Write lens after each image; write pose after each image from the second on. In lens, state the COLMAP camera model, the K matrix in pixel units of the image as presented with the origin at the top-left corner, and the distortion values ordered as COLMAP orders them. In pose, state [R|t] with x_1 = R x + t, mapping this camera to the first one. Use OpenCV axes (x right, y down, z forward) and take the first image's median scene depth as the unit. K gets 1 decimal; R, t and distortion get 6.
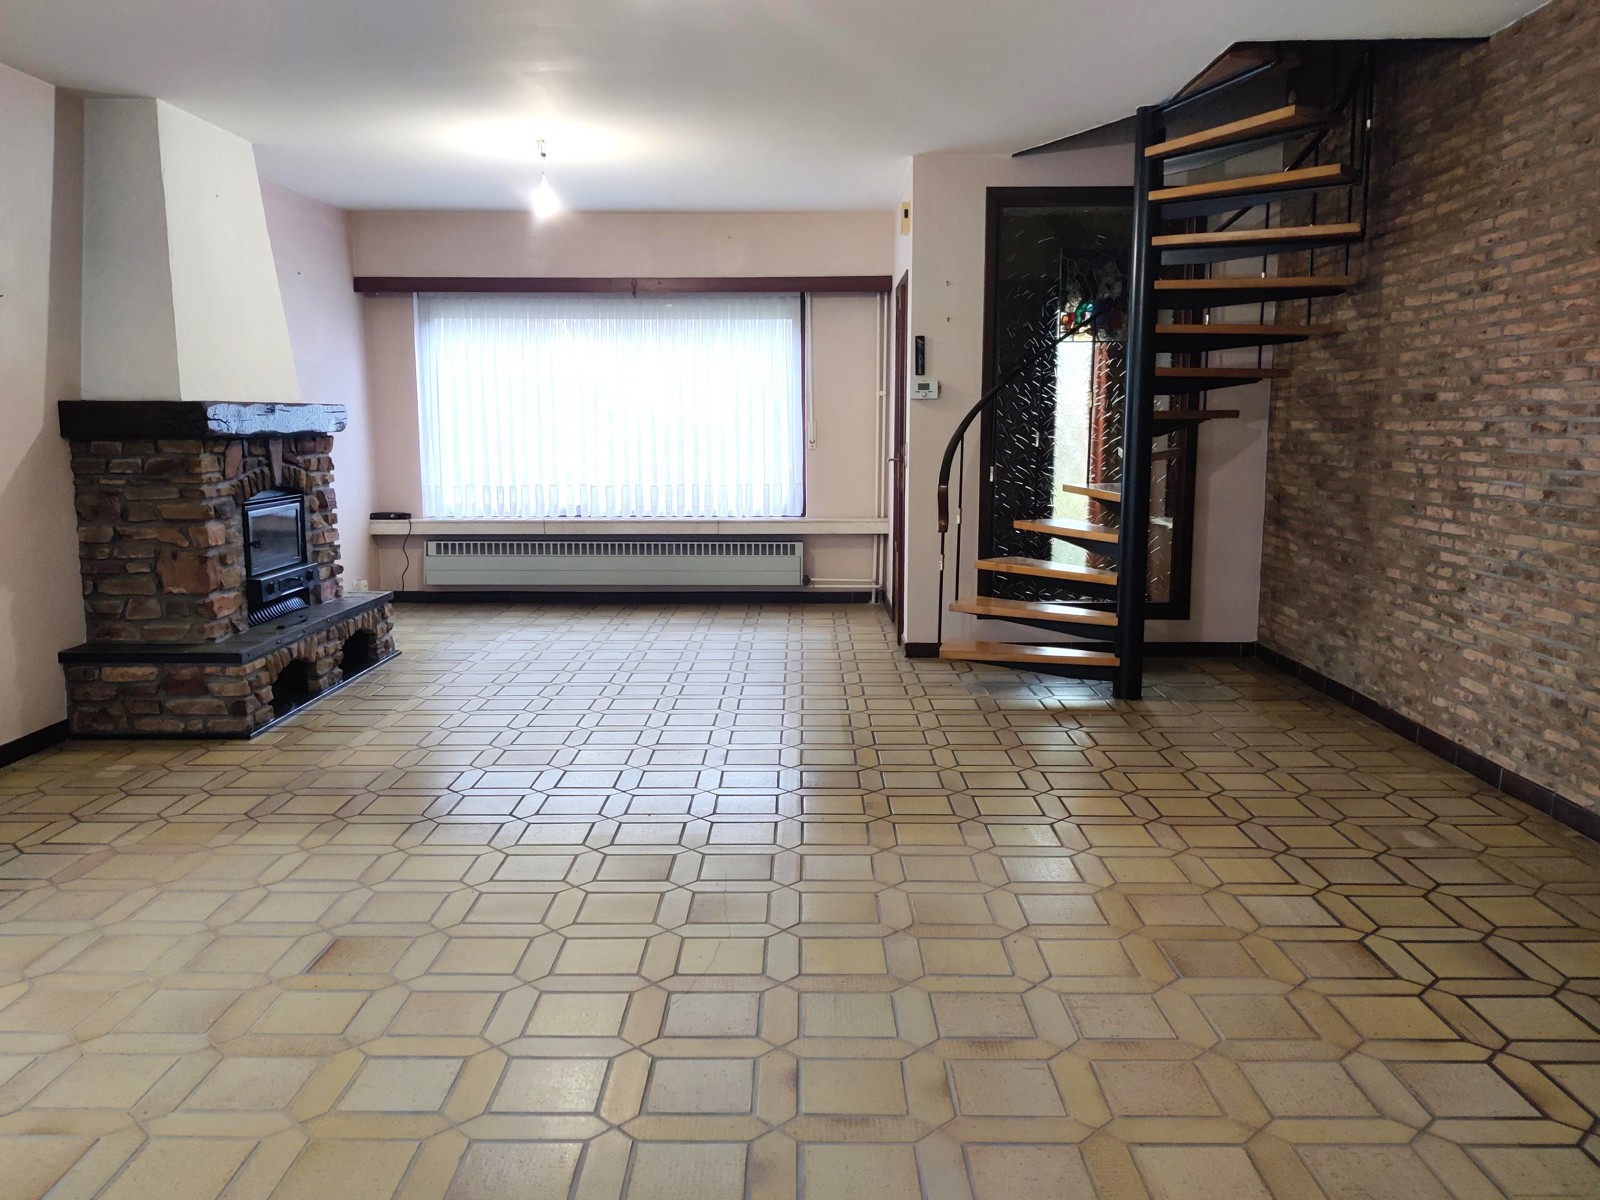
lens RADIAL K [[1213.9, 0, 800.0], [0, 1213.9, 600.0], [0, 0, 1]] dist [0.004621, -0.038948]
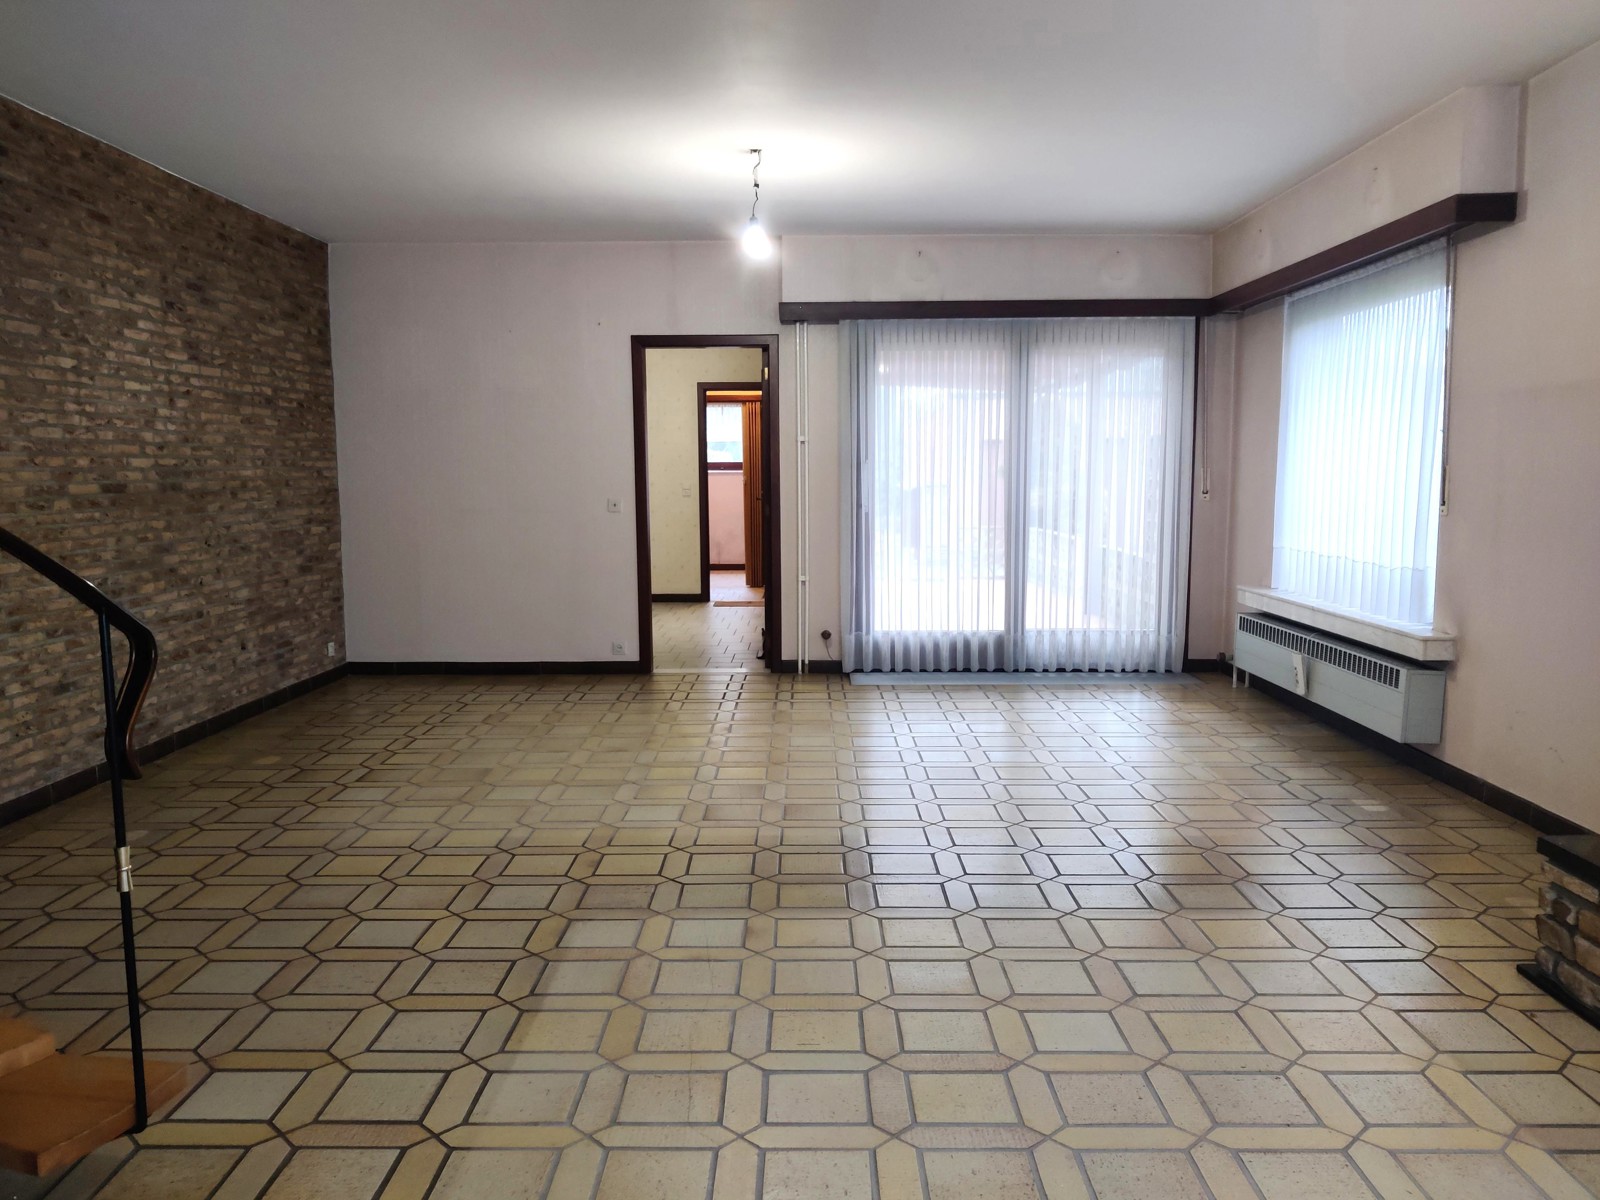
lens RADIAL K [[1188.7, 0, 800.0], [0, 1188.7, 600.0], [0, 0, 1]] dist [0.003545, 0.006002]
pose [[-0.999985, 0.005377, -0.001268, -0.089101], [0.004879, 0.967206, 0.253947, -0.225605], [0.002592, 0.253937, -0.967217, 1.531512]]
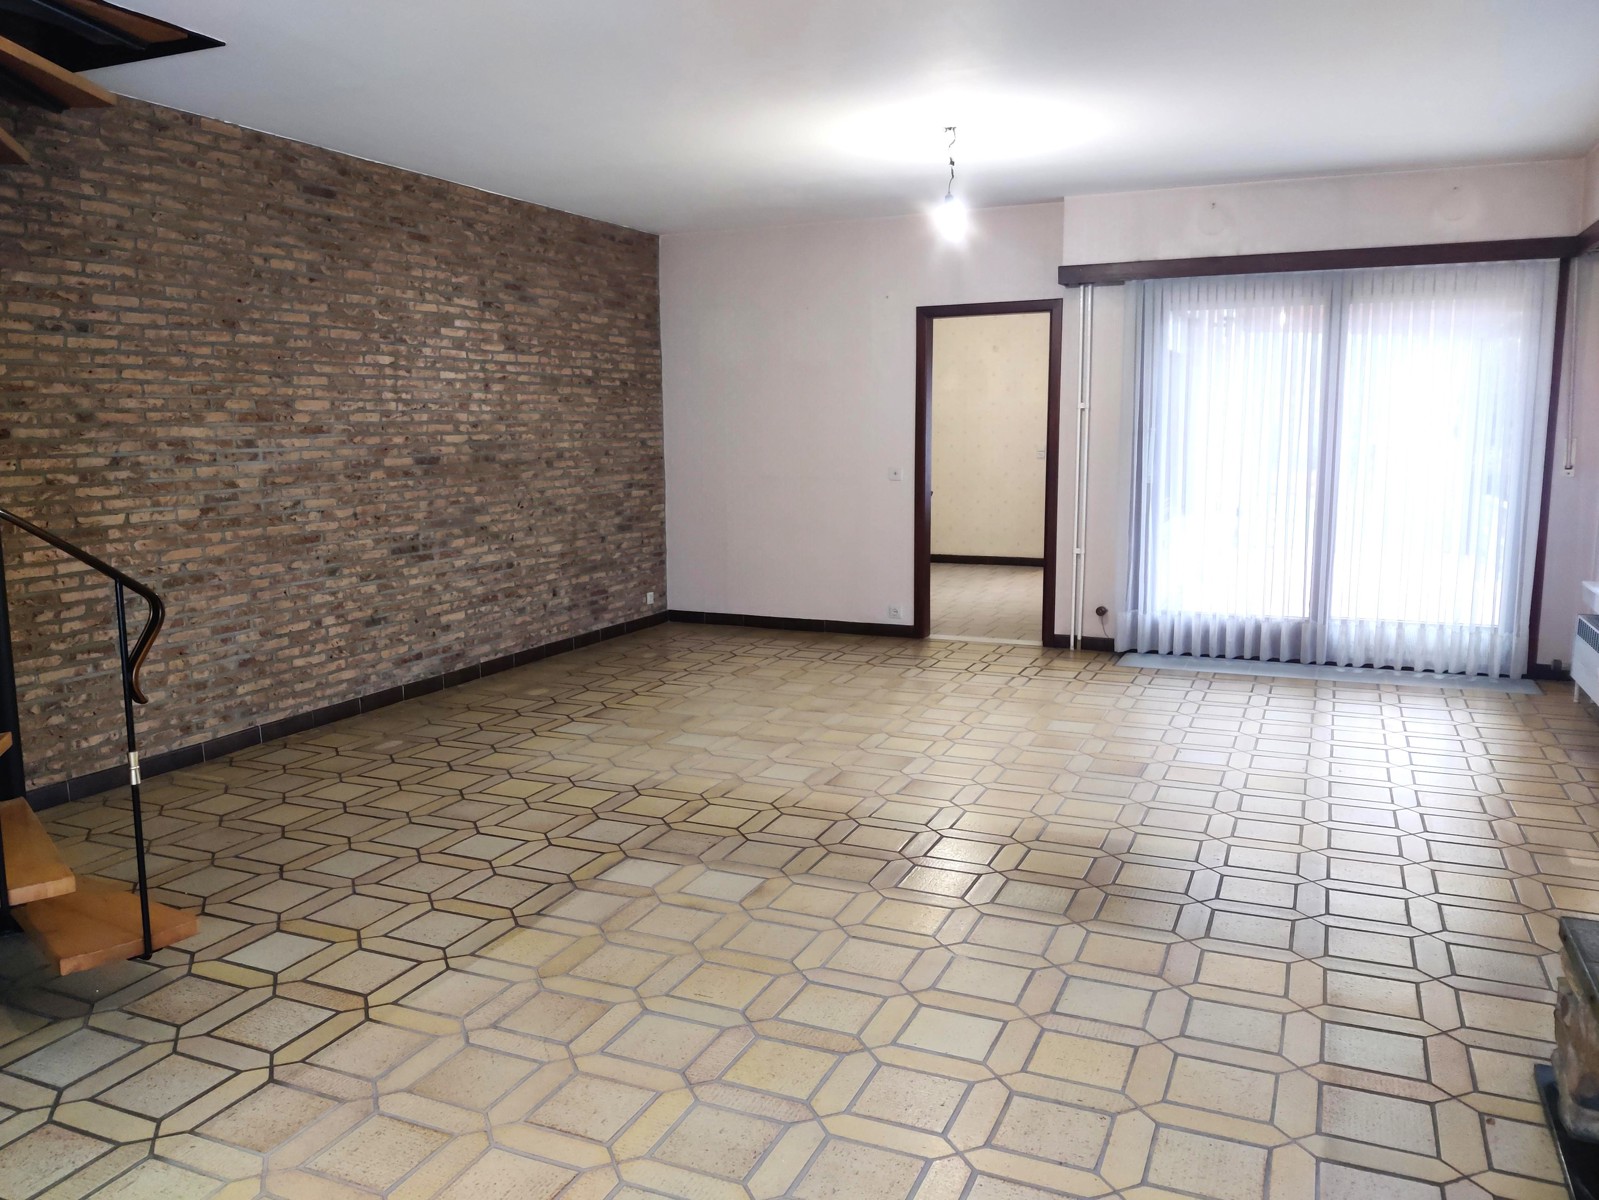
lens RADIAL K [[1187.7, 0, 799.5], [0, 1187.7, 600.0], [0, 0, 1]] dist [0.062490, -0.128592]
pose [[-0.919814, -0.049446, 0.389227, -0.354479], [0.066029, 0.958371, 0.277787, -0.243897], [-0.386759, 0.281213, -0.878258, 1.508961]]
